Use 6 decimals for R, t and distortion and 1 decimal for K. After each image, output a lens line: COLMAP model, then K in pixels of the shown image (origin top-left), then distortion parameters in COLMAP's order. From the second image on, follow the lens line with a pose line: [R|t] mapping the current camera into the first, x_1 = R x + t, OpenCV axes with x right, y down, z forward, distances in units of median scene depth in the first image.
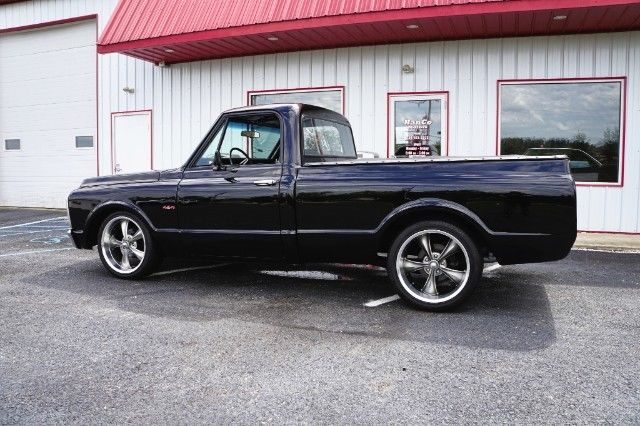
lens RADIAL K [[509.3, 0, 322.2], [0, 509.3, 216.3], [0, 0, 1]] dist [-0.166286, 0.111858]
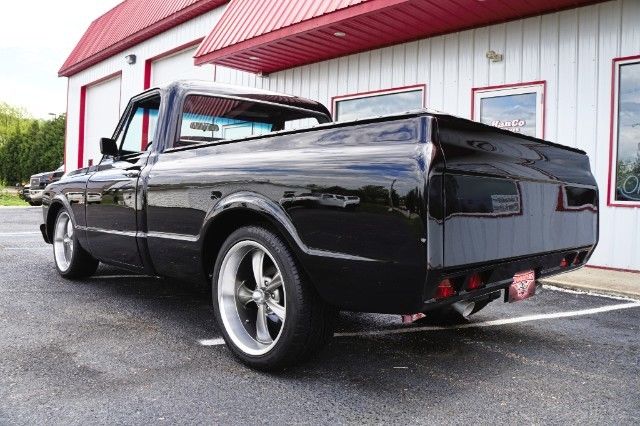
lens RADIAL K [[511.1, 0, 323.6], [0, 511.1, 209.3], [0, 0, 1]] dist [-0.158362, 0.105061]
pose [[0.904869, 0.042842, -0.423529, 0.424901], [-0.073622, 0.995680, -0.056575, 0.012090], [0.419275, 0.082374, 0.904114, 0.326194]]
